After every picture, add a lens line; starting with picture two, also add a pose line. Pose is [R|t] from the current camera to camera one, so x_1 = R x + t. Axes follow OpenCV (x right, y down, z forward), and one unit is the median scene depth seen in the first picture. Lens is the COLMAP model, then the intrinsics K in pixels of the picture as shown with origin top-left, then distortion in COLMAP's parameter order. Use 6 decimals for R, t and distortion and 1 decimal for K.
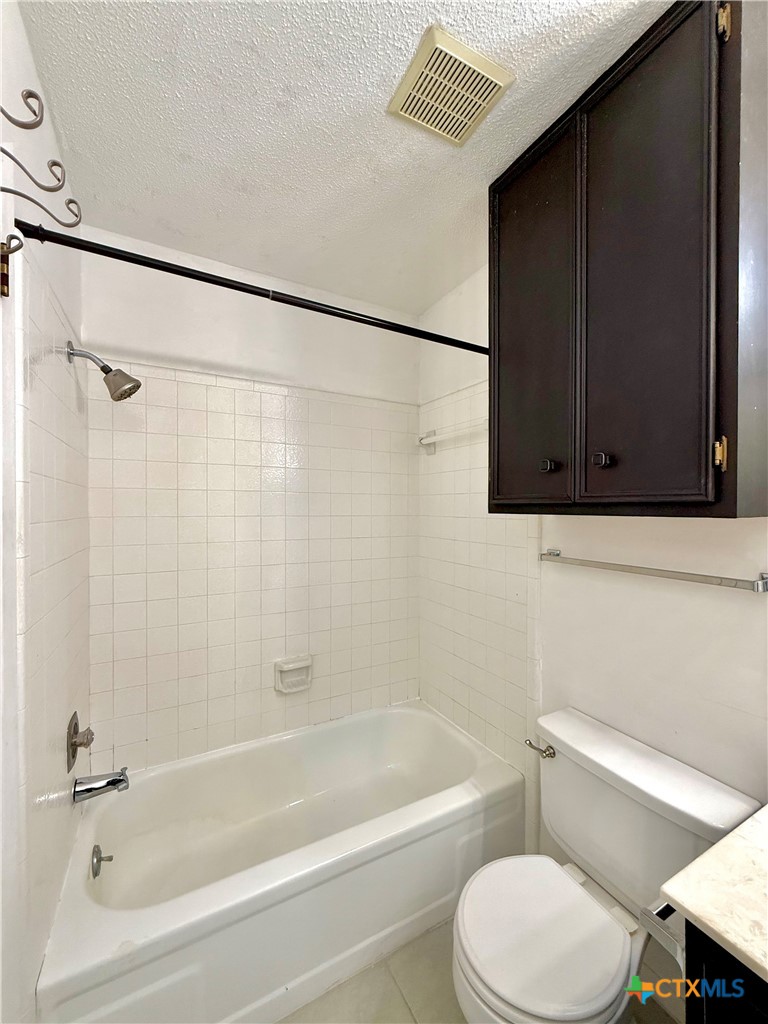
lens RADIAL K [[406.4, 0, 384.0], [0, 406.4, 512.0], [0, 0, 1]] dist [0.000499, -0.000060]
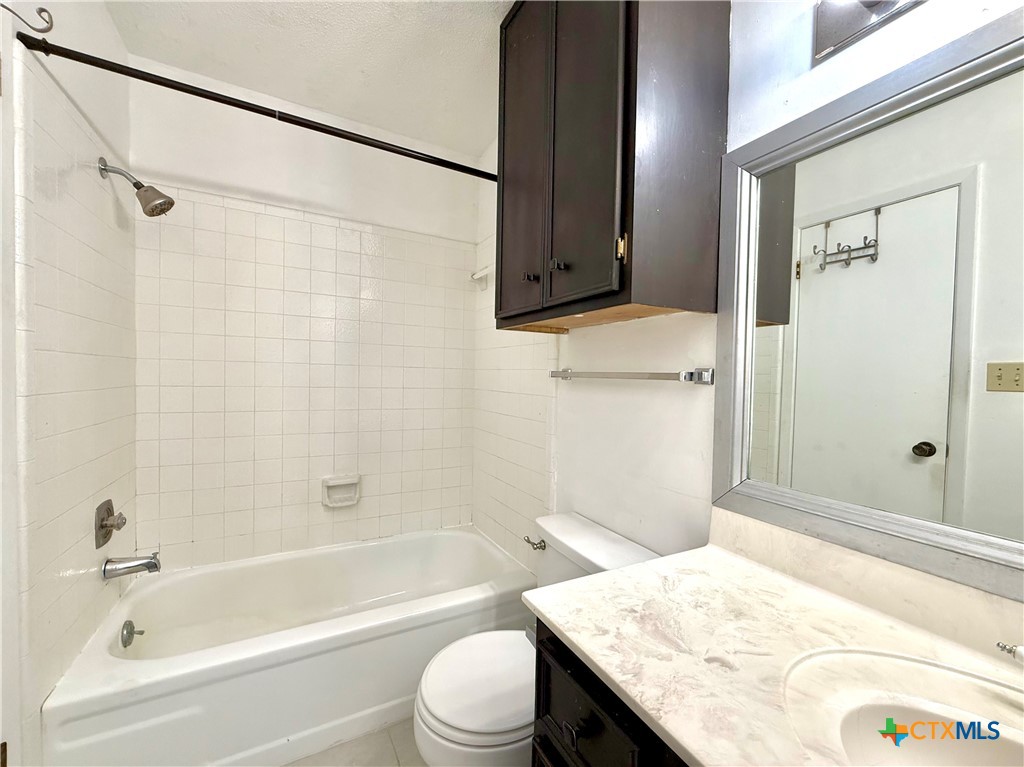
lens RADIAL K [[413.6, 0, 513.5], [0, 413.6, 387.3], [0, 0, 1]] dist [-0.001191, 0.000450]
pose [[0.999789, 0.020450, 0.001937, 0.297691], [-0.020482, 0.999630, 0.017895, 0.134161], [-0.001570, -0.017931, 0.999838, -0.103971]]
